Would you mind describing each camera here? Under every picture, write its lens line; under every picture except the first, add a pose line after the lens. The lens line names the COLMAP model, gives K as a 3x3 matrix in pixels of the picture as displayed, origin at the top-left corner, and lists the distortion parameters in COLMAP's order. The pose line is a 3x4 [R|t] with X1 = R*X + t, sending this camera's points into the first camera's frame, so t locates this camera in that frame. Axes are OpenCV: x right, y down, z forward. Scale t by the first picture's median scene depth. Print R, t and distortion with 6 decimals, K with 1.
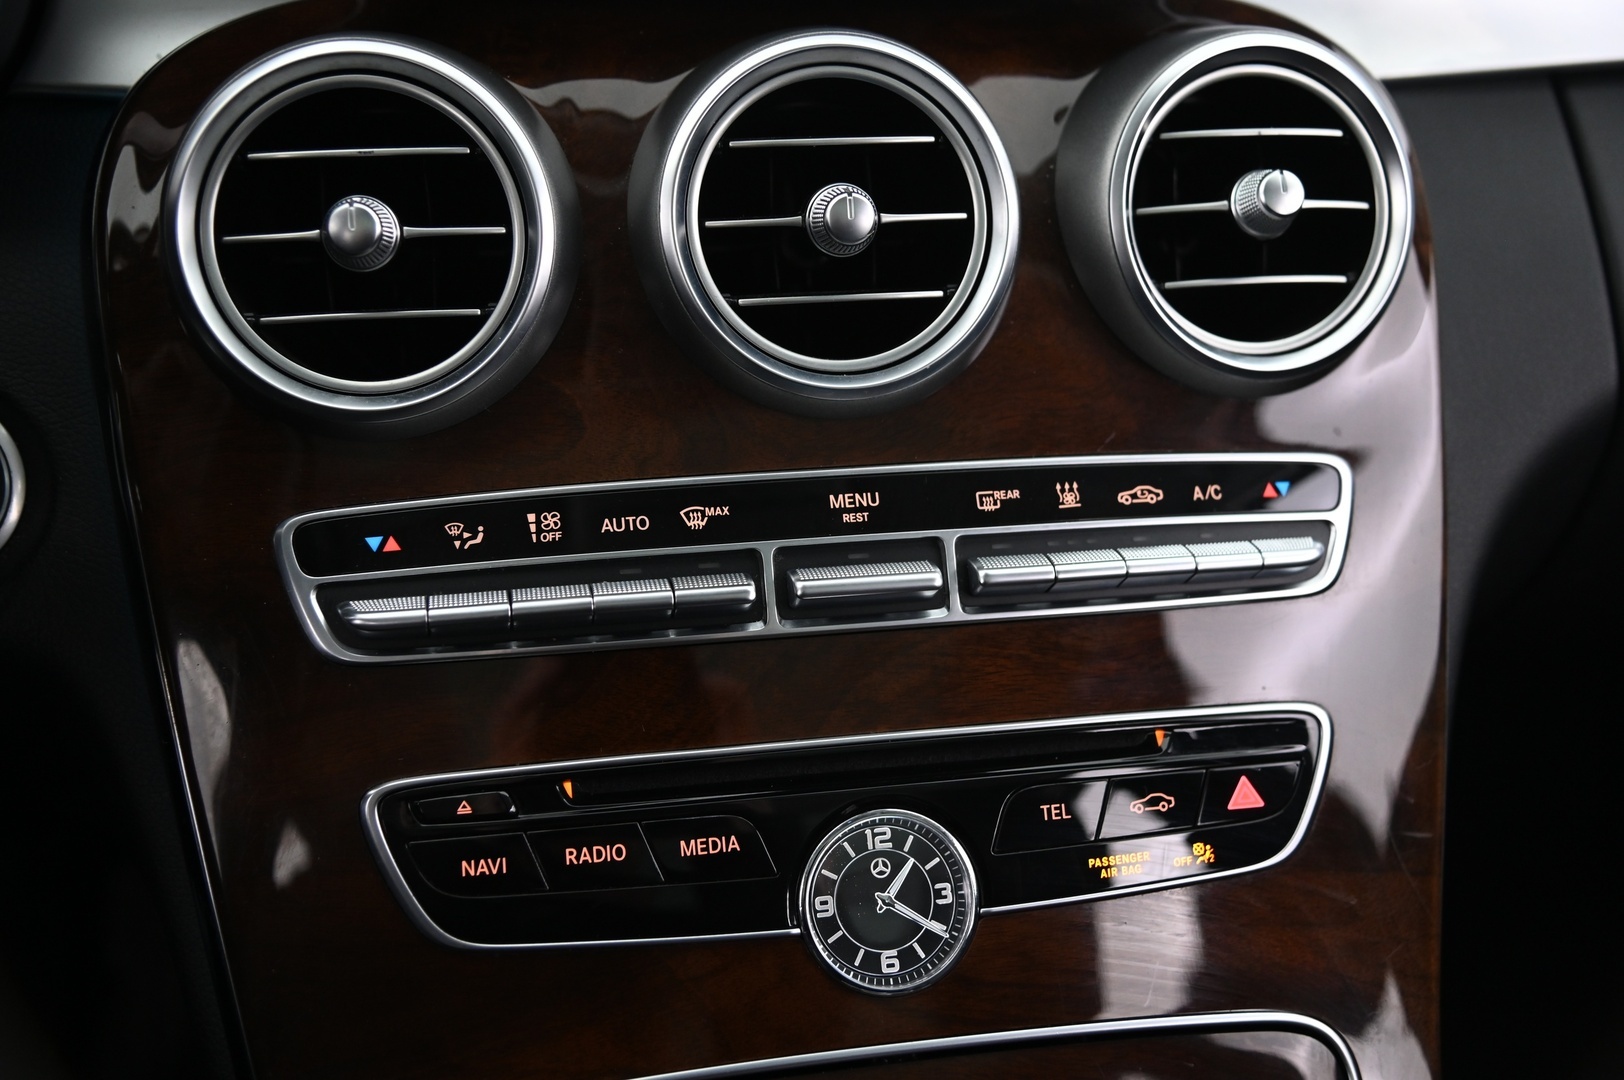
lens RADIAL K [[1805.8, 0, 804.9], [0, 1805.8, 554.1], [0, 0, 1]] dist [0.055057, 0.000000]
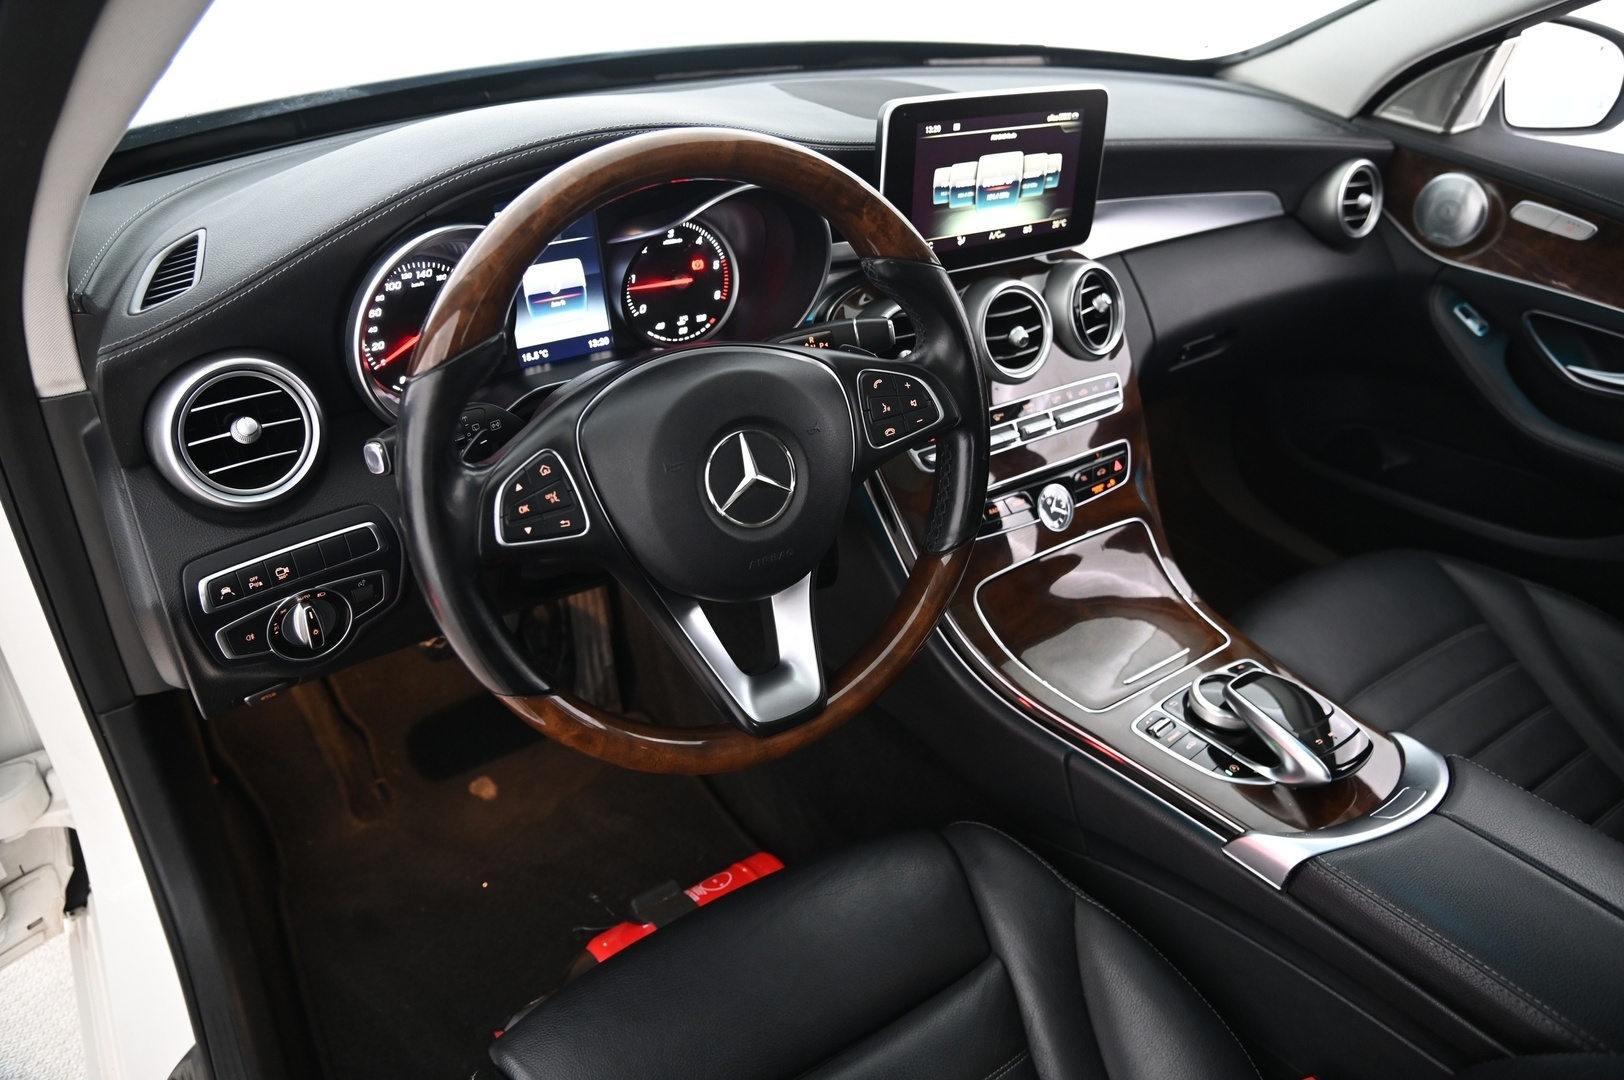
lens RADIAL K [[1112.8, 0, 824.8], [0, 1112.8, 535.6], [0, 0, 1]] dist [-0.071178, 0.008815]
pose [[0.905924, -0.210298, 0.367527, -1.264100], [0.163202, 0.974307, 0.155216, -0.195866], [-0.390725, -0.080633, 0.916969, -0.961055]]
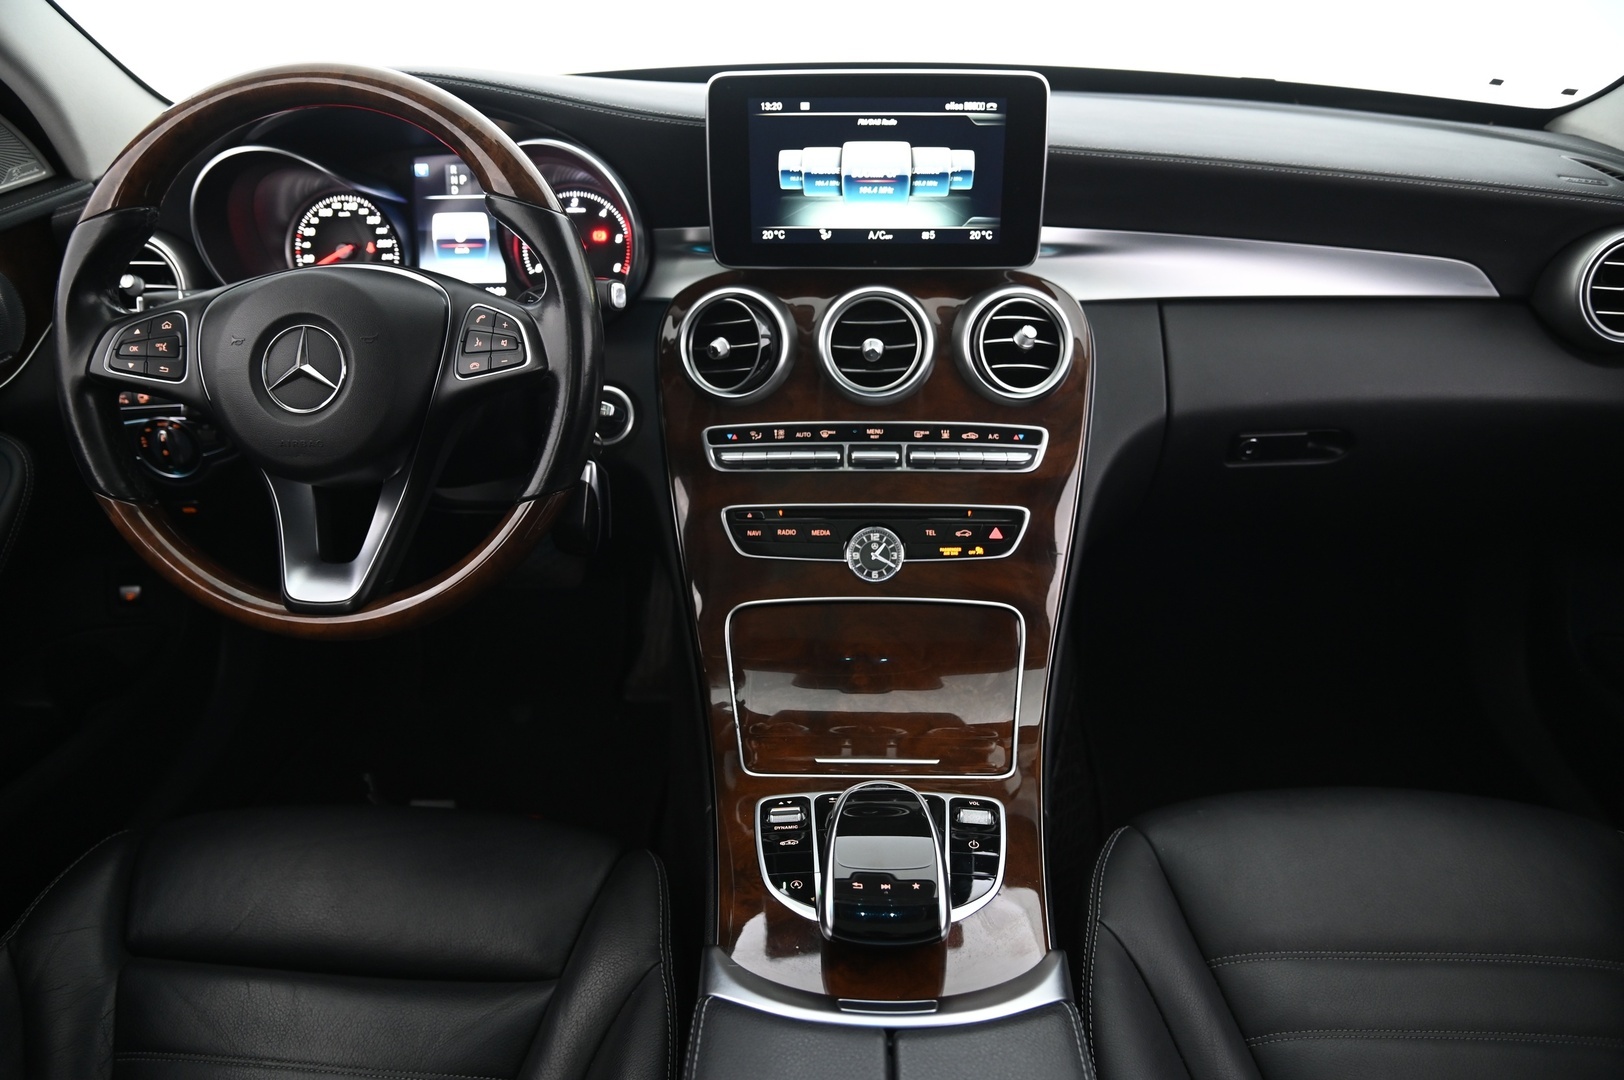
lens RADIAL K [[1112.8, 0, 803.8], [0, 1112.8, 529.3], [0, 0, 1]] dist [-0.071178, 0.008815]
pose [[0.972831, 0.066869, -0.221650, 0.357925], [-0.065577, 0.997760, 0.013195, 0.126989], [0.222035, 0.001698, 0.975037, -0.962830]]
